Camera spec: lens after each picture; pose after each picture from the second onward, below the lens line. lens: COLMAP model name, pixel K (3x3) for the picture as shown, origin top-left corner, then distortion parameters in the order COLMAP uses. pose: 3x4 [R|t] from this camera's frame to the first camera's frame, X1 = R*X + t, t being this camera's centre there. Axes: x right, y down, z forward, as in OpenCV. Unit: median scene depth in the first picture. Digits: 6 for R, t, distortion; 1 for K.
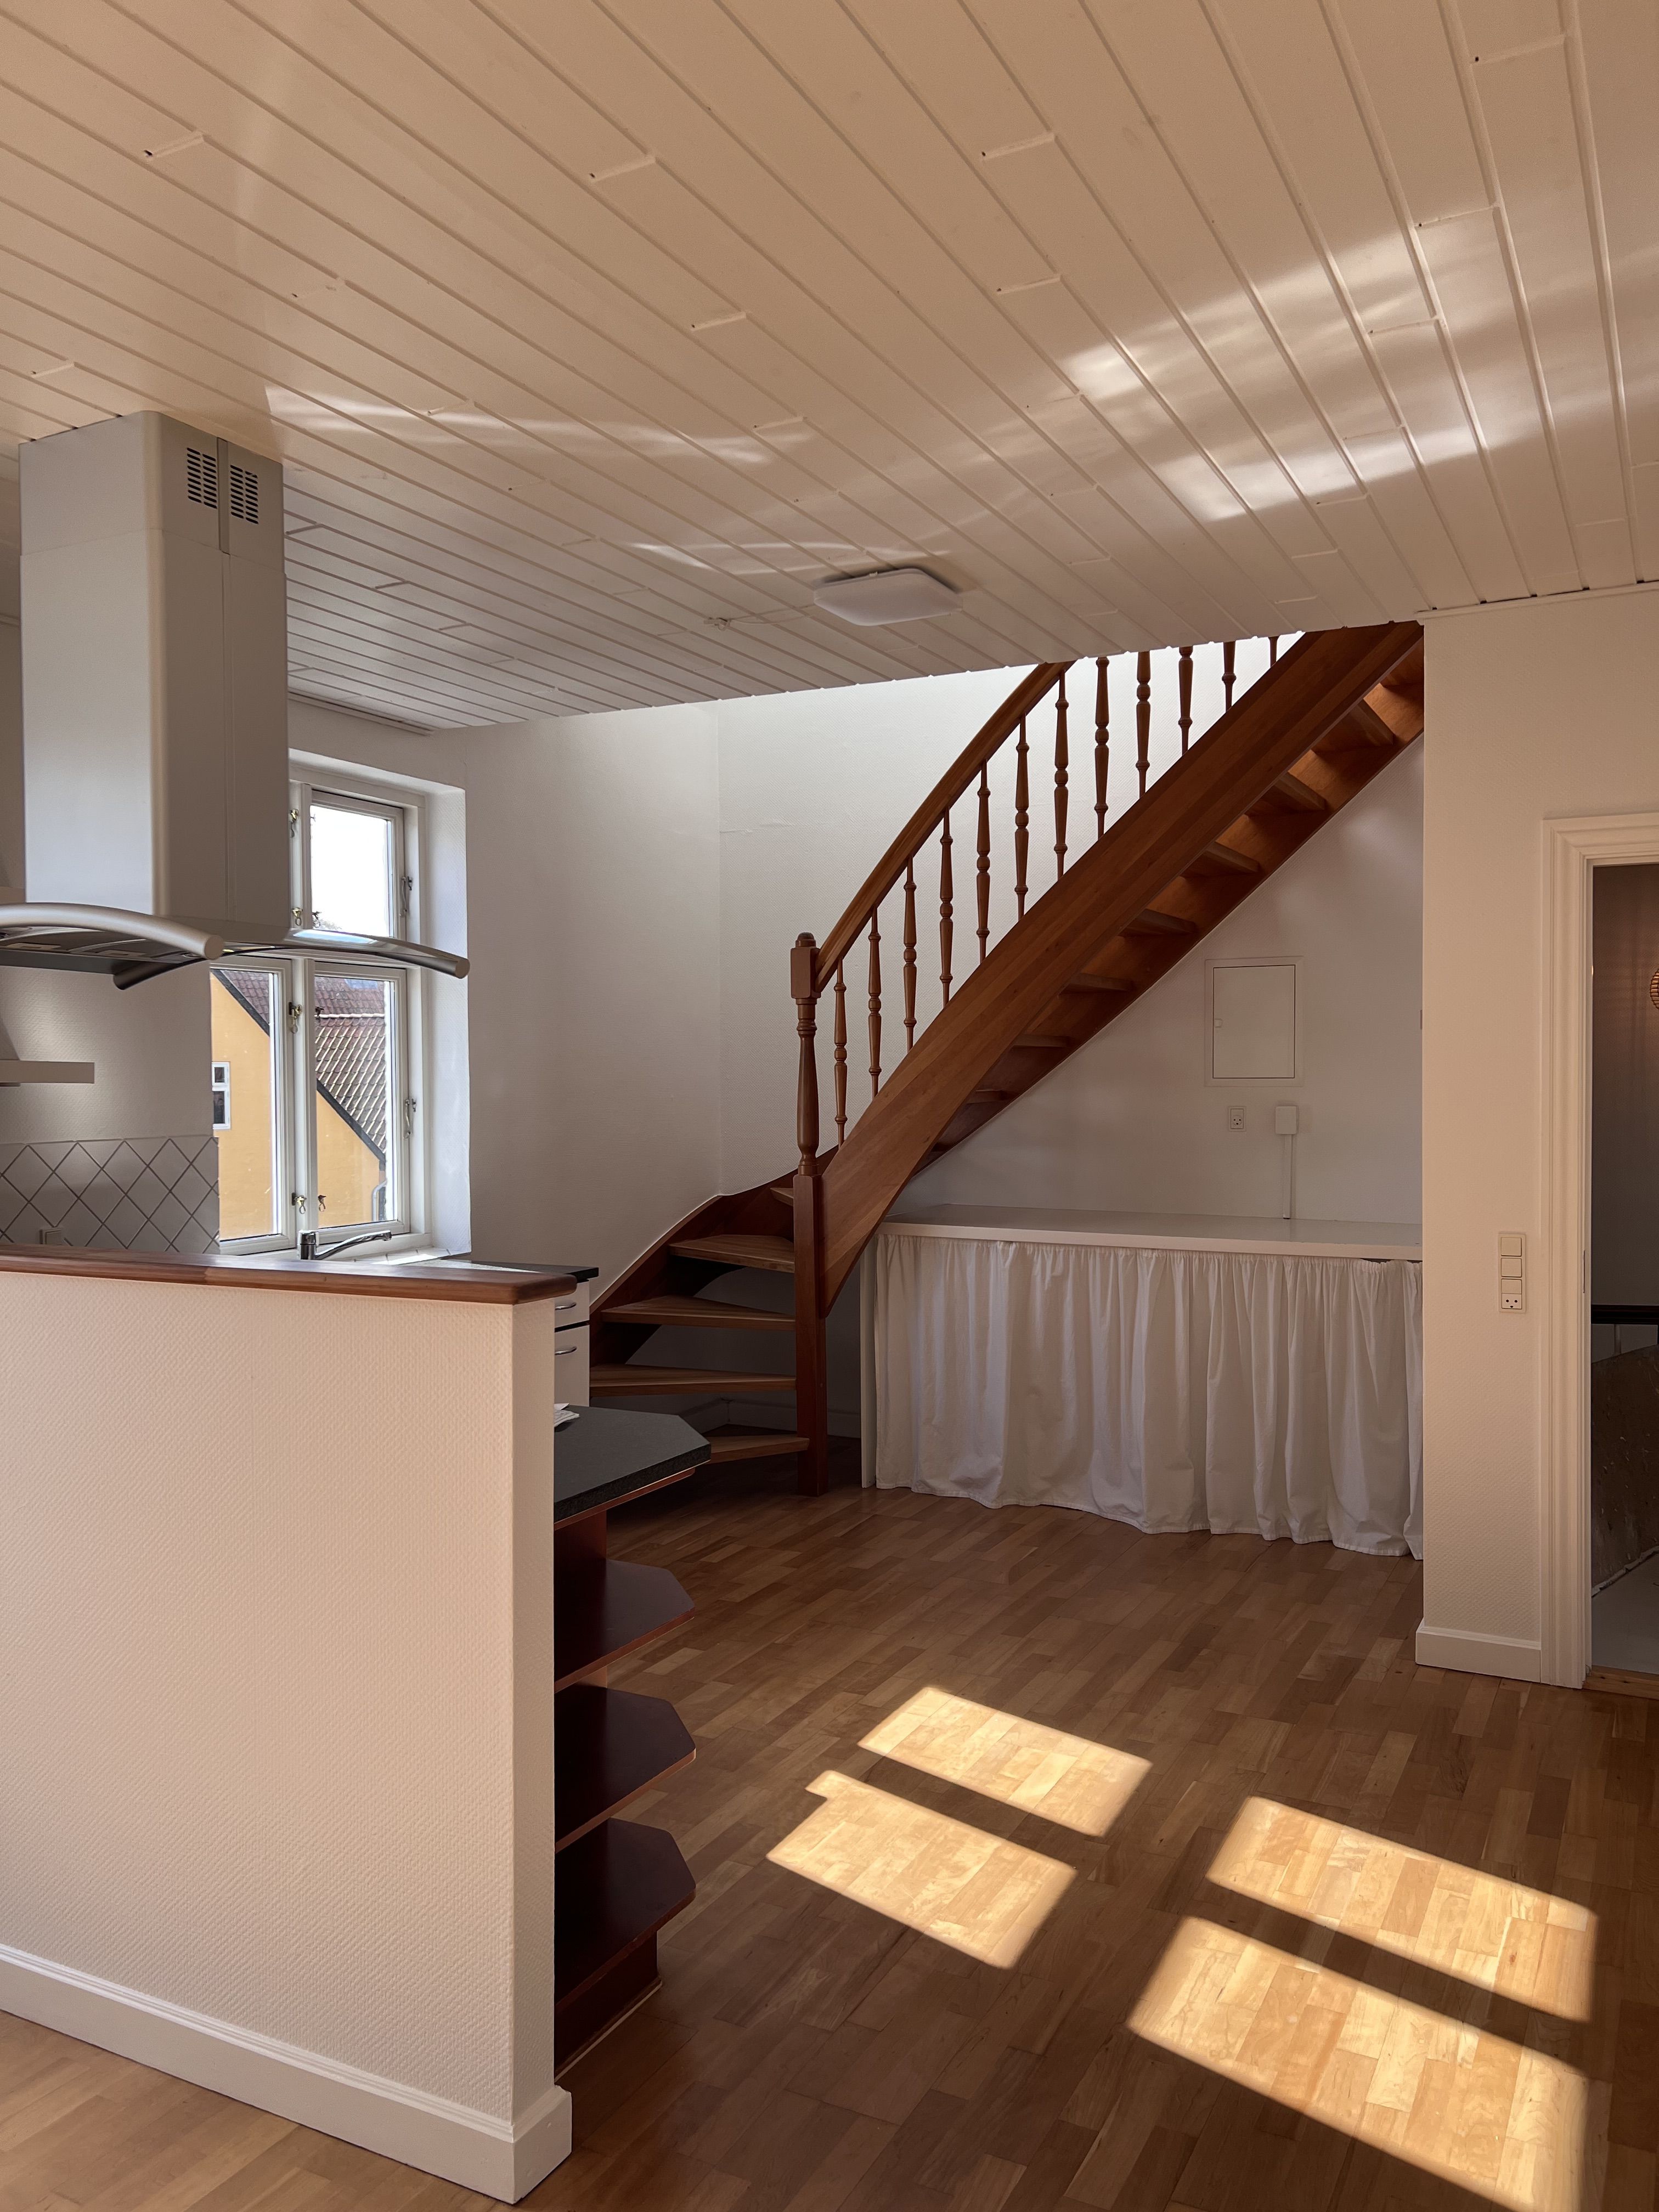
lens RADIAL K [[1659.4, 0, 820.4], [0, 1659.4, 1109.8], [0, 0, 1]] dist [0.010899, -0.009994]
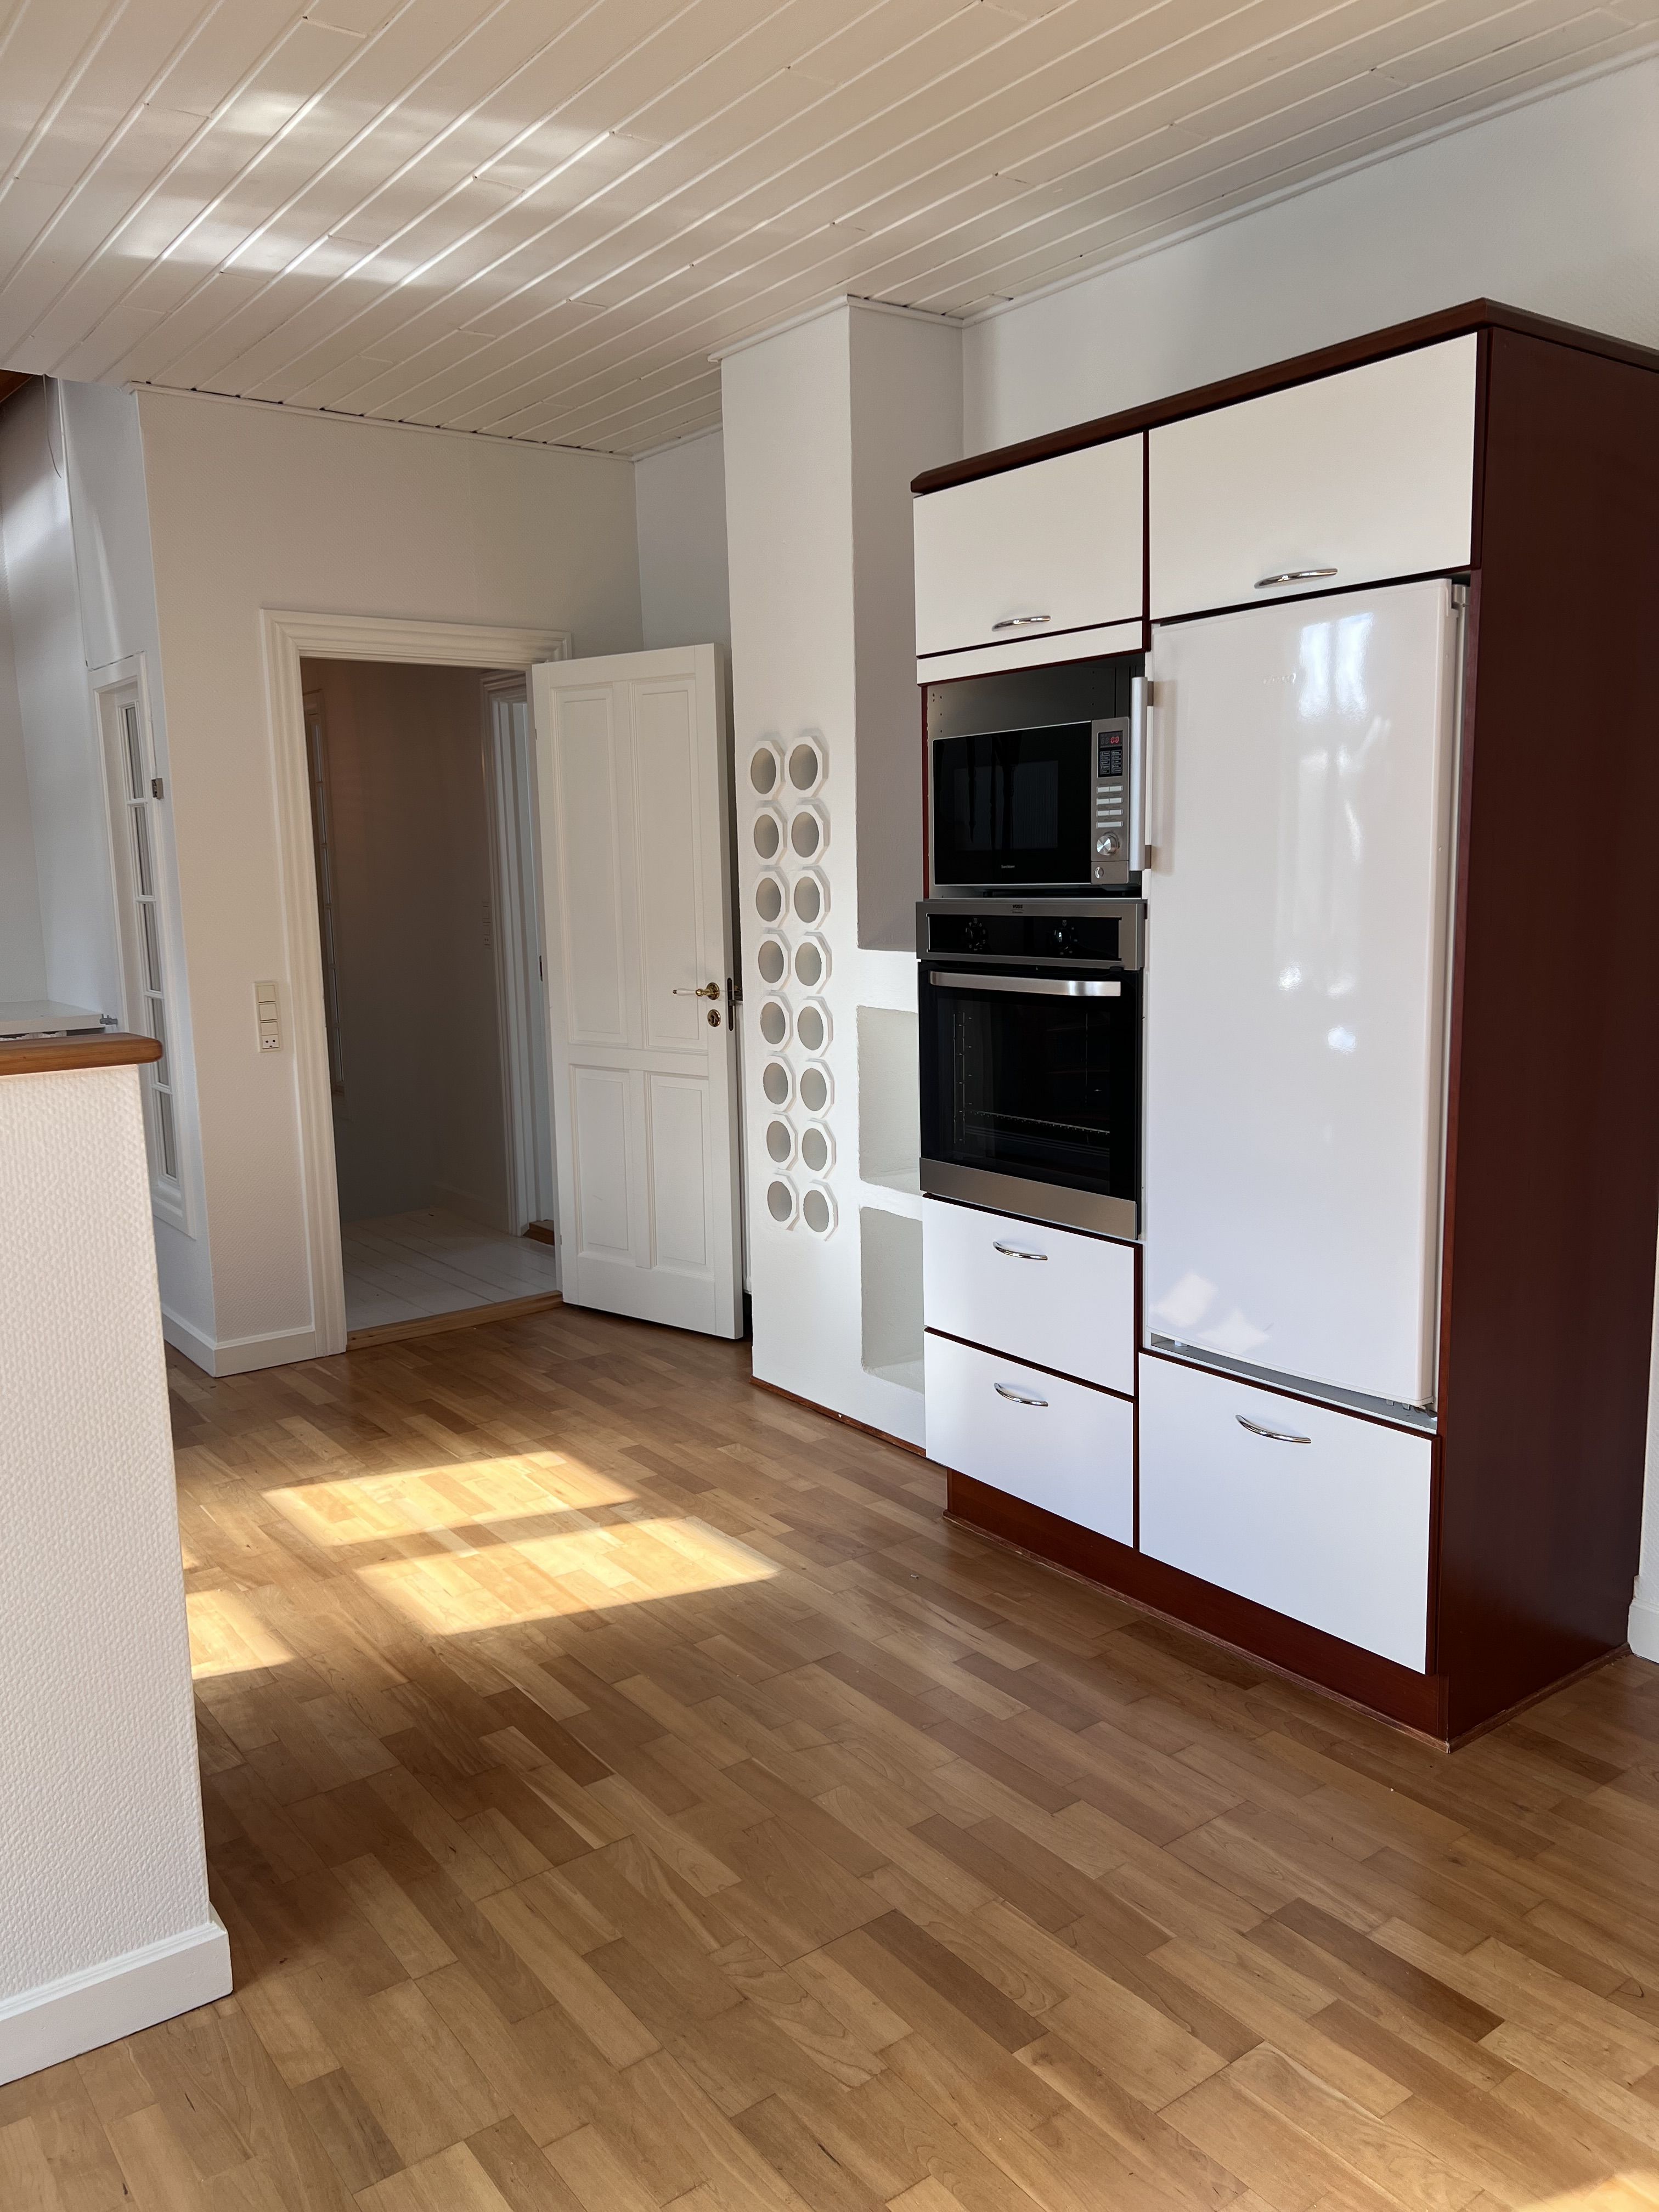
lens RADIAL K [[1659.4, 0, 832.6], [0, 1659.4, 1114.0], [0, 0, 1]] dist [0.010899, -0.009994]
pose [[0.431640, -0.144033, 0.890473, -0.580588], [0.038572, 0.989214, 0.141307, 0.023834], [-0.901221, -0.026646, 0.432540, 0.205556]]
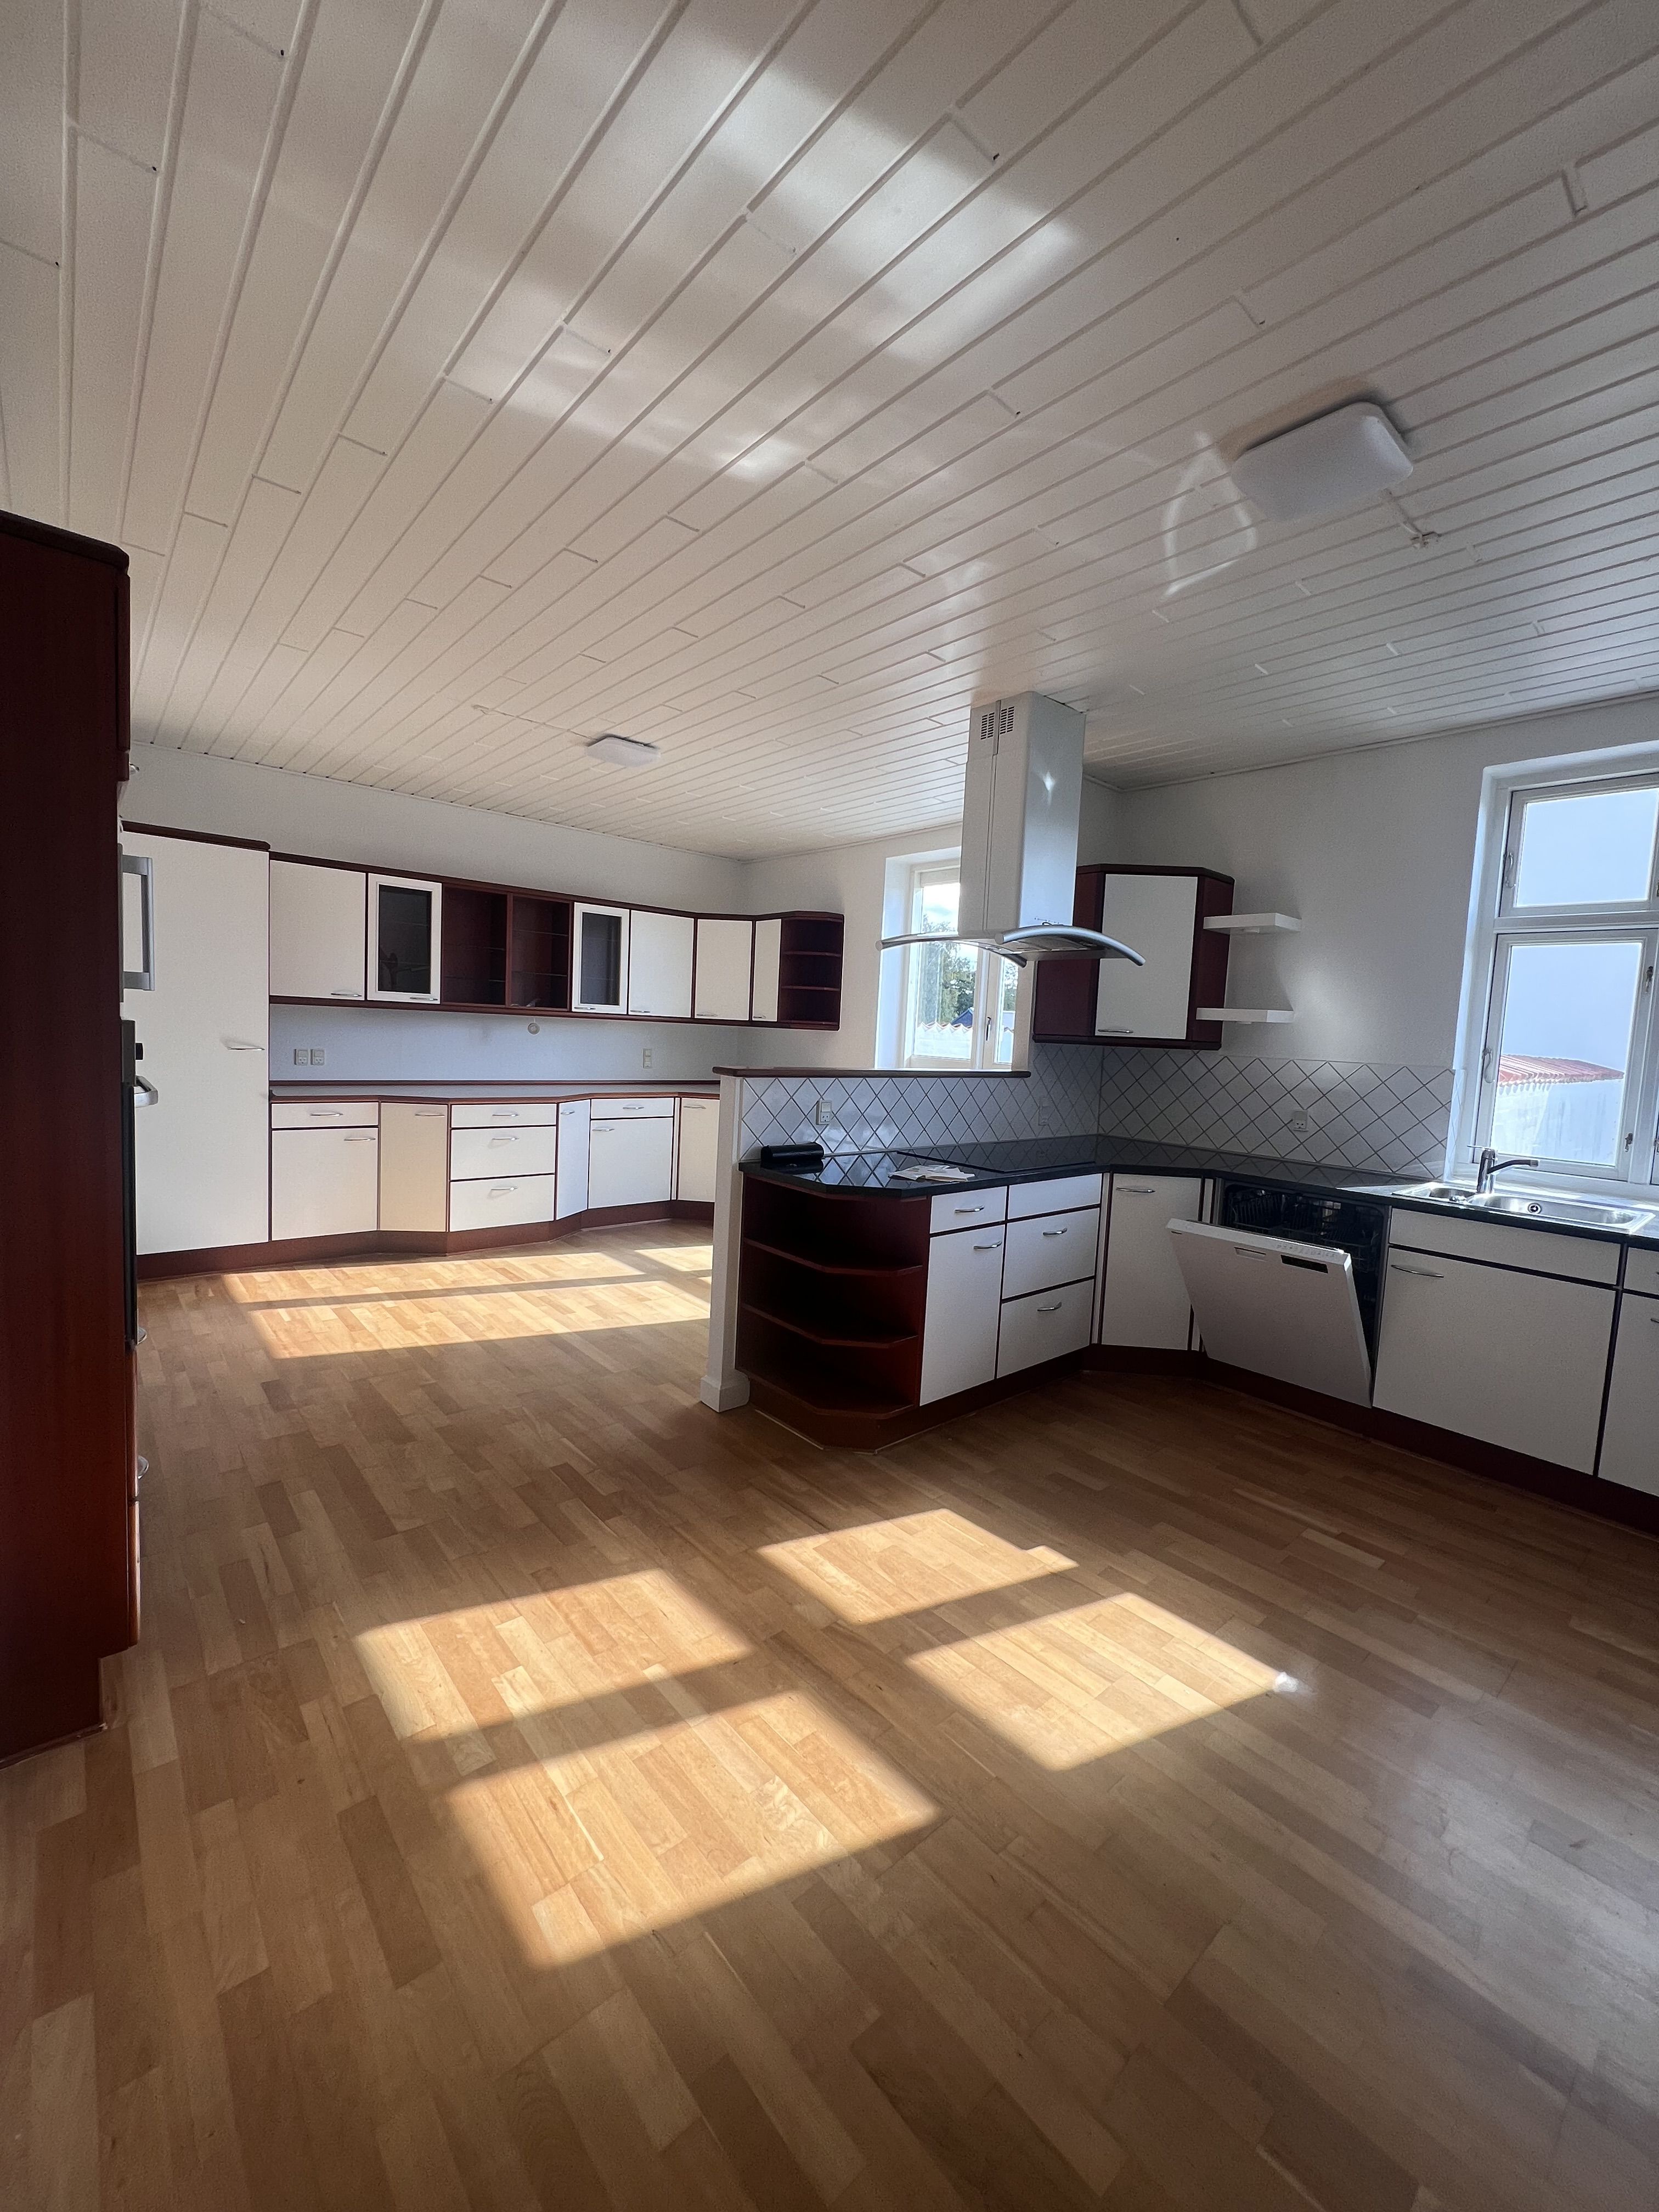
lens RADIAL K [[882.2, 0, 829.0], [0, 882.2, 1098.4], [0, 0, 1]] dist [-0.004047, -0.000058]
pose [[-0.360132, 0.061976, -0.930841, 0.755890], [-0.066412, 0.993556, 0.091845, 0.011442], [0.930535, 0.094896, -0.353695, 1.185272]]
